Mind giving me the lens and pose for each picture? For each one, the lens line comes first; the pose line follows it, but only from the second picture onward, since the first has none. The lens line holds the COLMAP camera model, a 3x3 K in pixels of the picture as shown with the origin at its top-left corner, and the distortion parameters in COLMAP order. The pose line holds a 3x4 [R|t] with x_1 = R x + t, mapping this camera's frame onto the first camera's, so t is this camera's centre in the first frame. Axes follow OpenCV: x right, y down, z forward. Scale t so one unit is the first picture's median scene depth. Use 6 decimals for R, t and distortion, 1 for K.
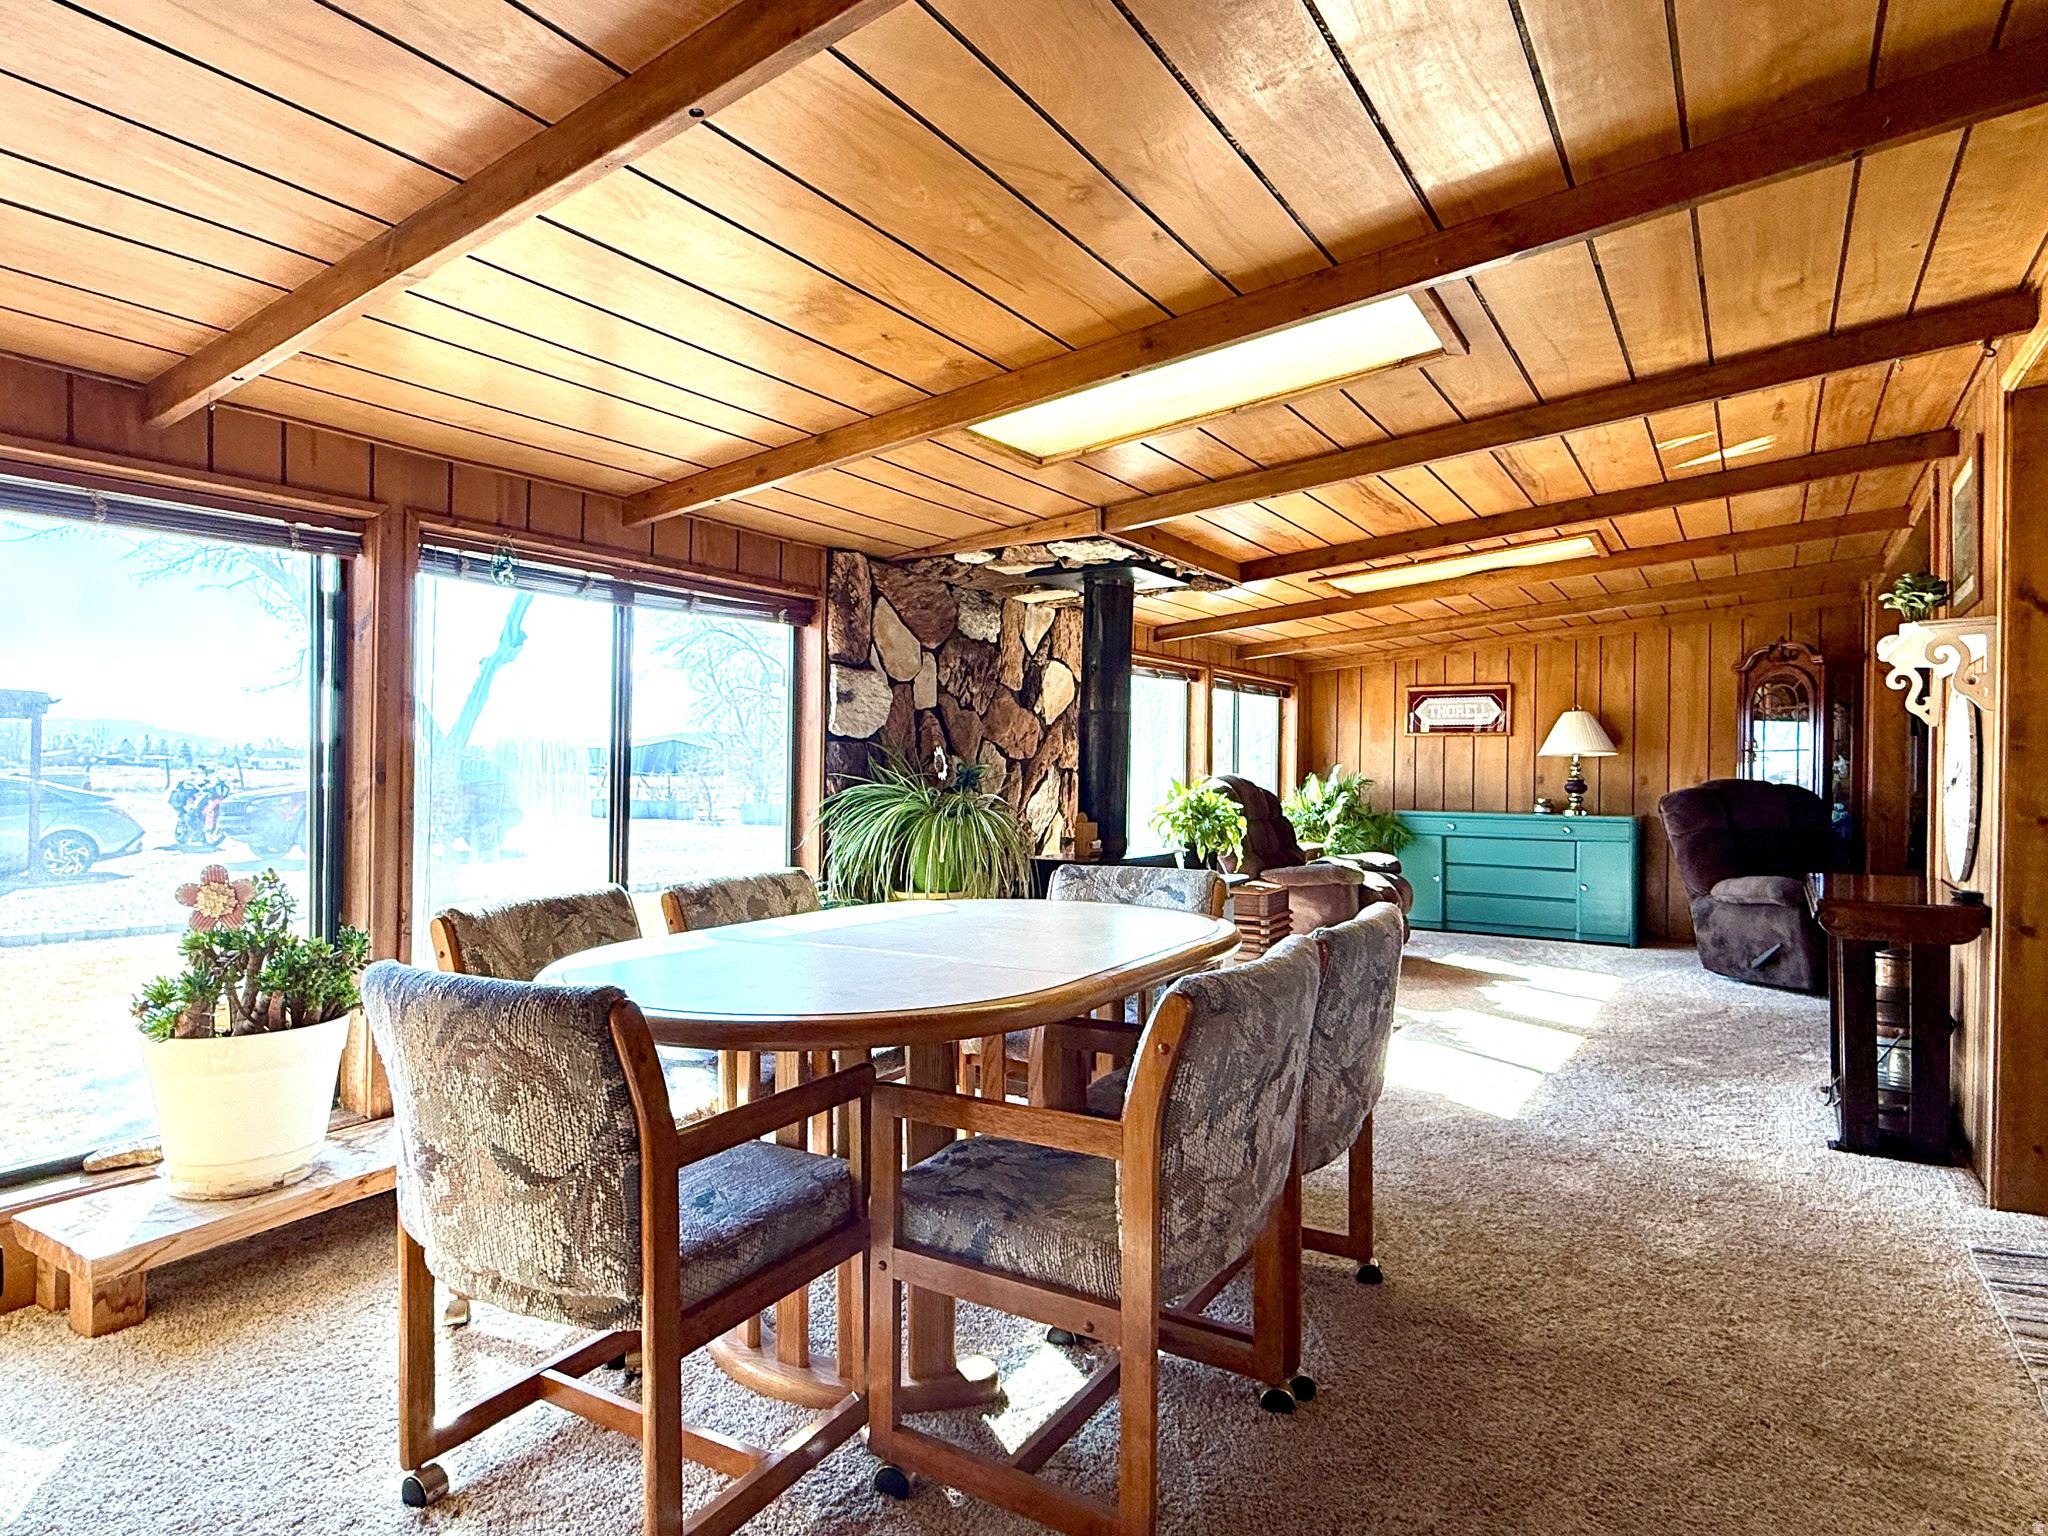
lens RADIAL K [[1136.6, 0, 1021.4], [0, 1136.6, 765.2], [0, 0, 1]] dist [-0.000078, 0.001759]
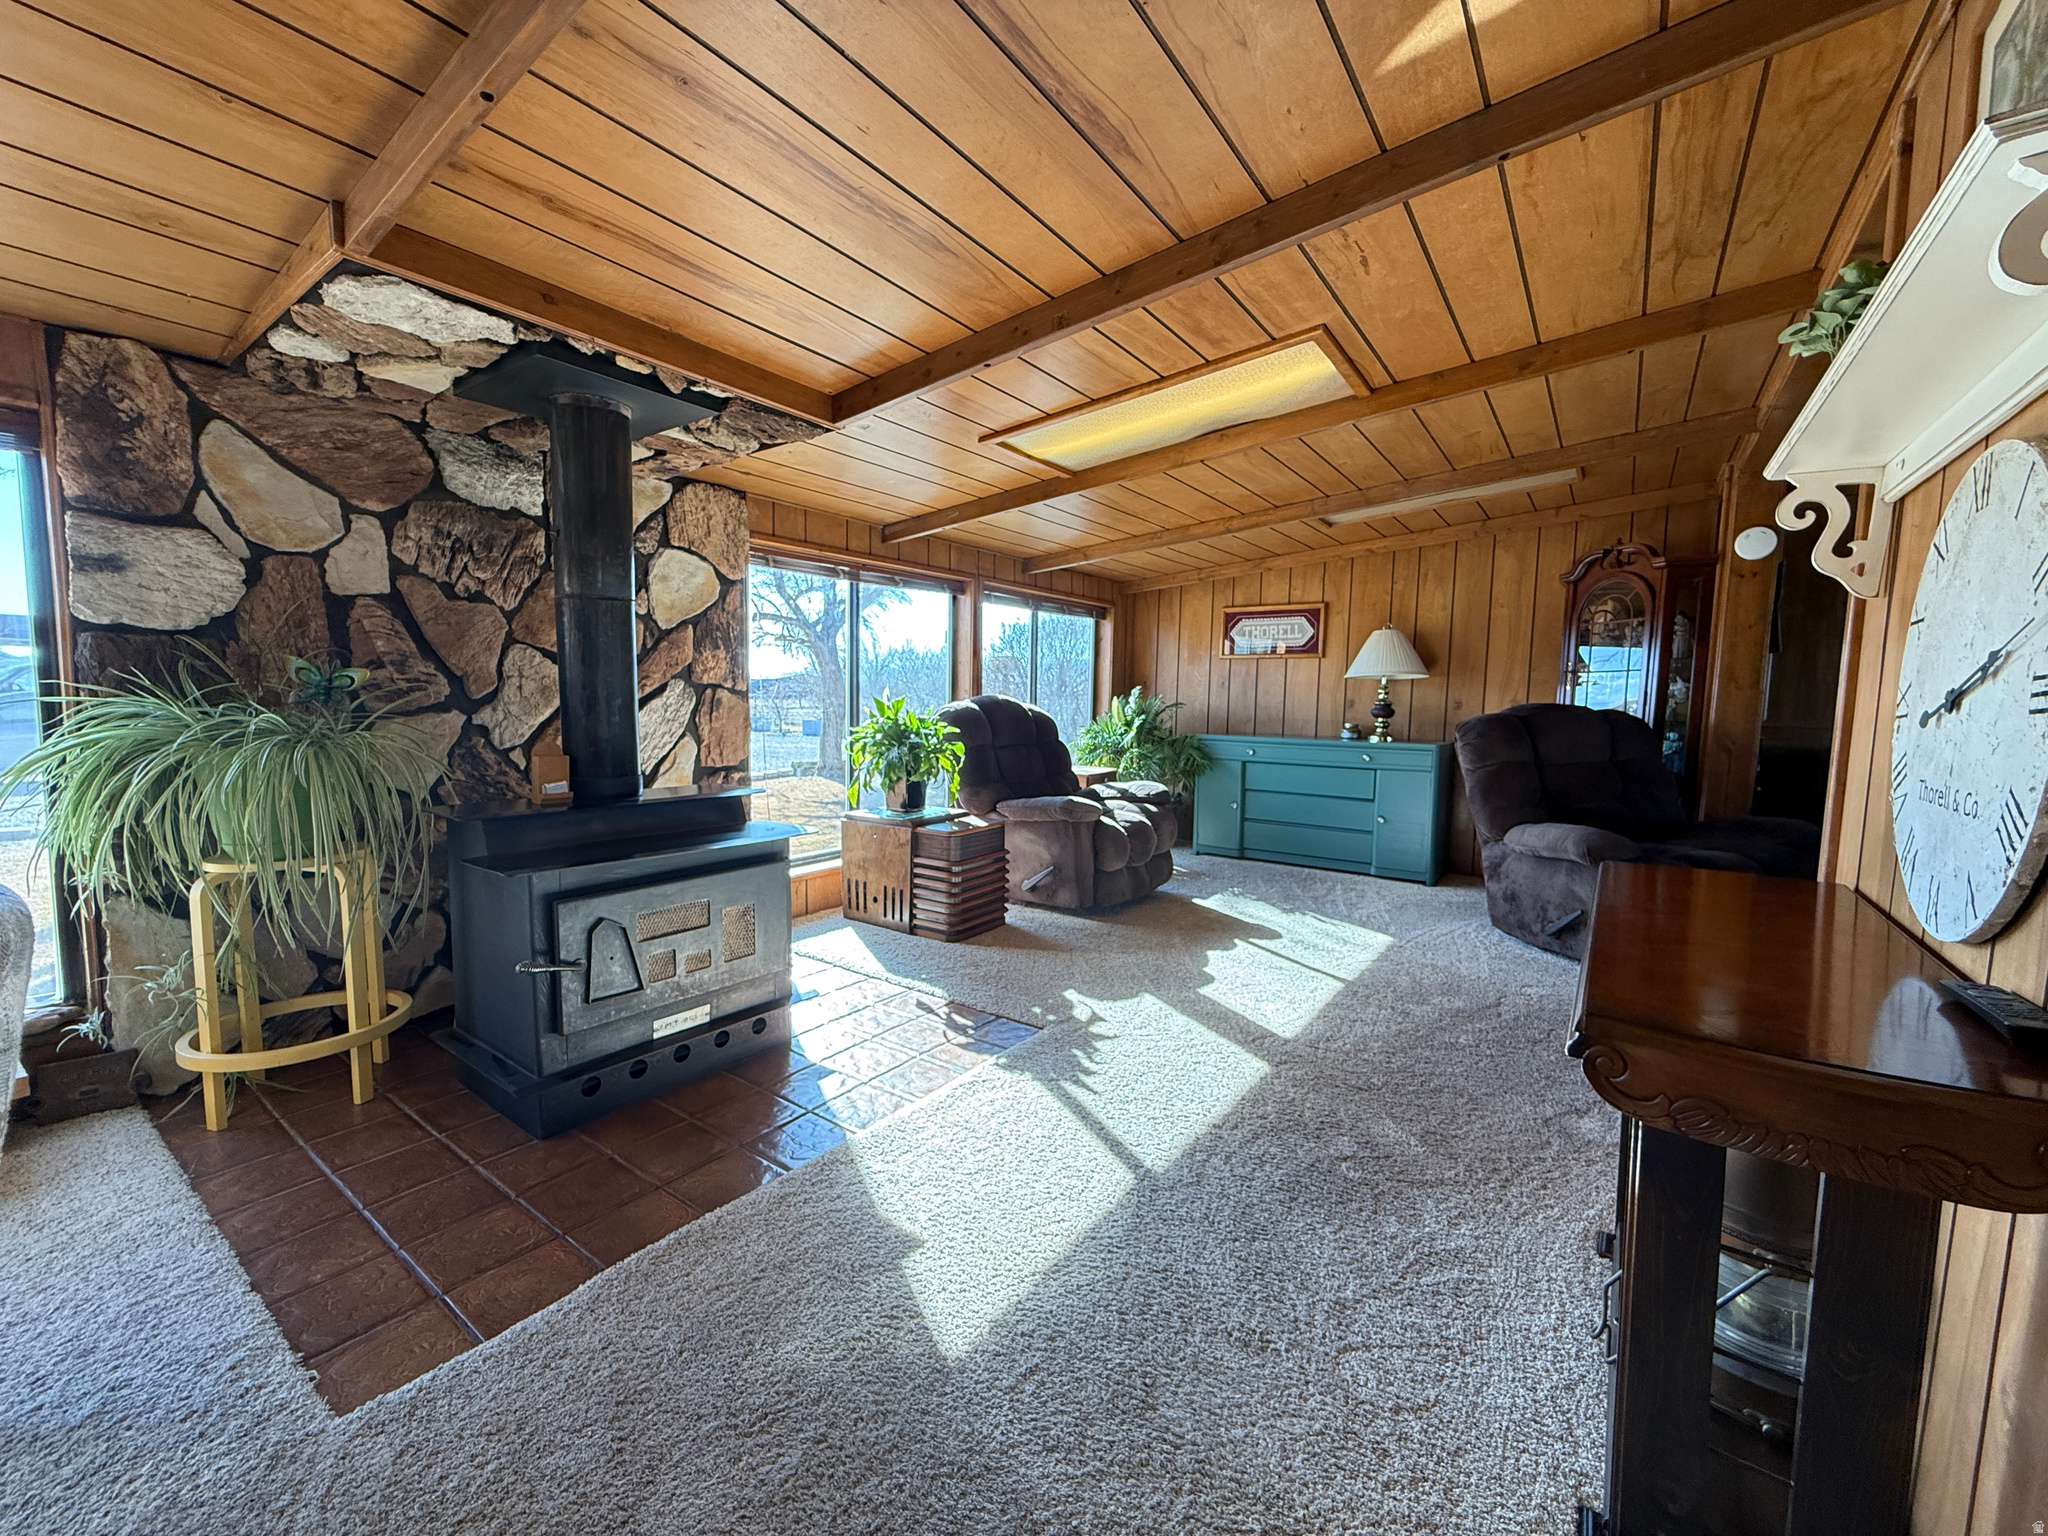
lens RADIAL K [[816.6, 0, 1019.1], [0, 816.6, 765.5], [0, 0, 1]] dist [-0.001688, 0.000609]
pose [[0.998478, 0.011715, -0.053893, 0.256328], [-0.006906, 0.996046, 0.088568, 0.006828], [0.054717, -0.088061, 0.994611, 0.353041]]
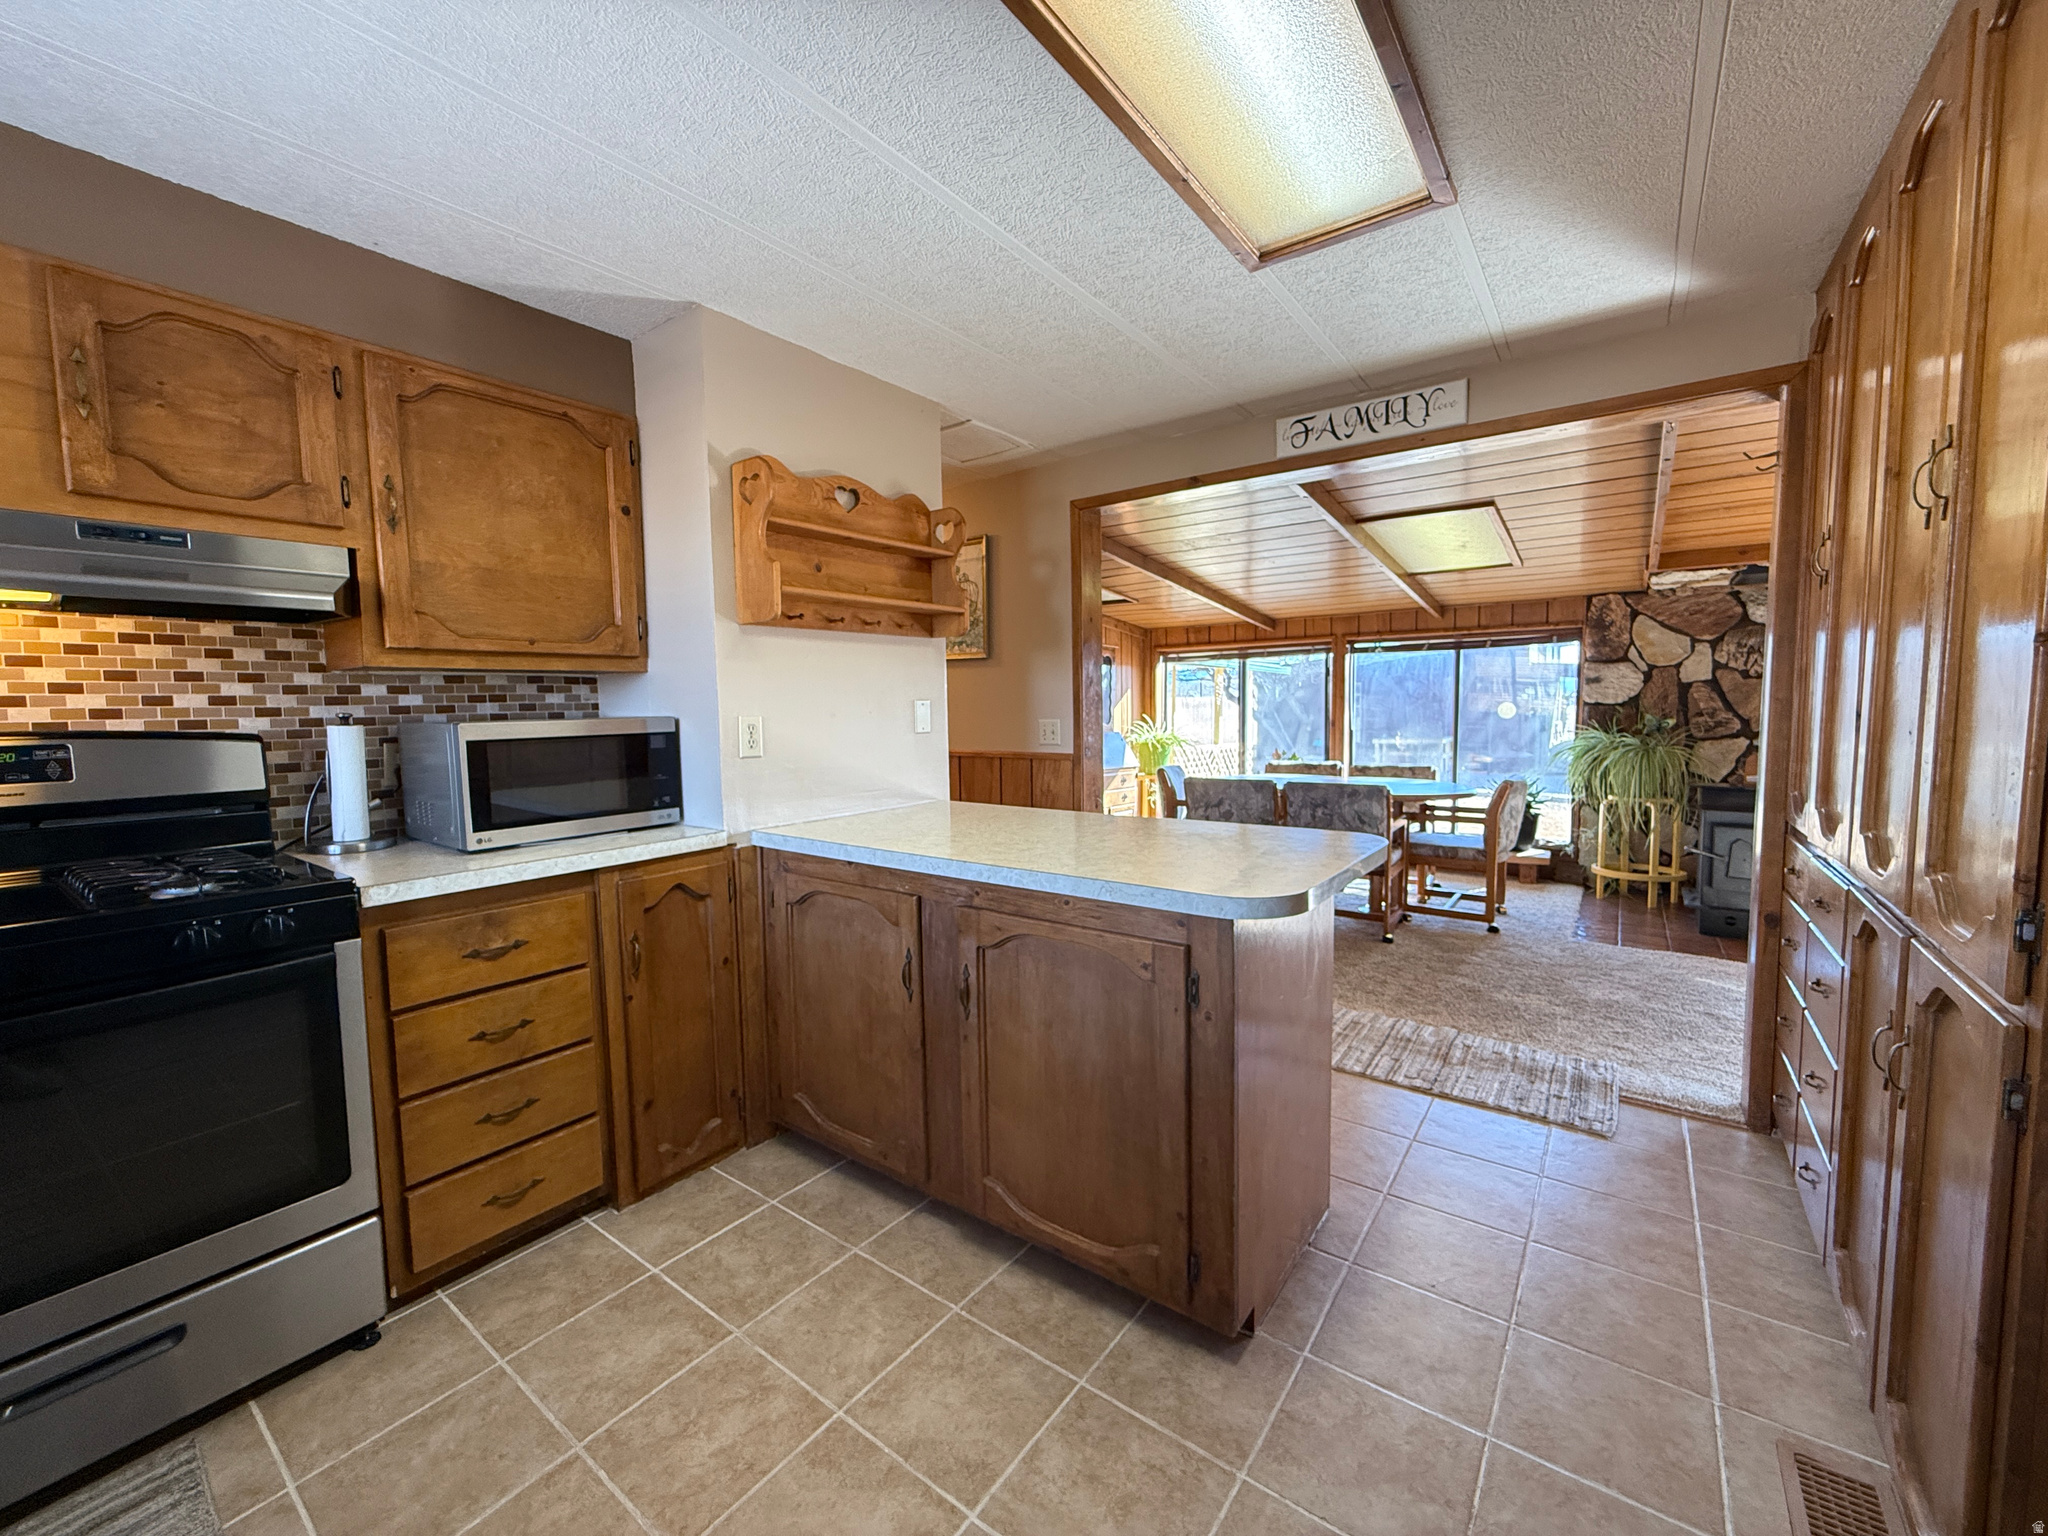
lens RADIAL K [[816.6, 0, 1017.0], [0, 816.6, 766.9], [0, 0, 1]] dist [-0.001688, 0.000609]
pose [[-0.068236, 0.065296, -0.995530, 0.747803], [0.014709, 0.997813, 0.064437, -0.013751], [0.997561, -0.010246, -0.069047, 0.127023]]
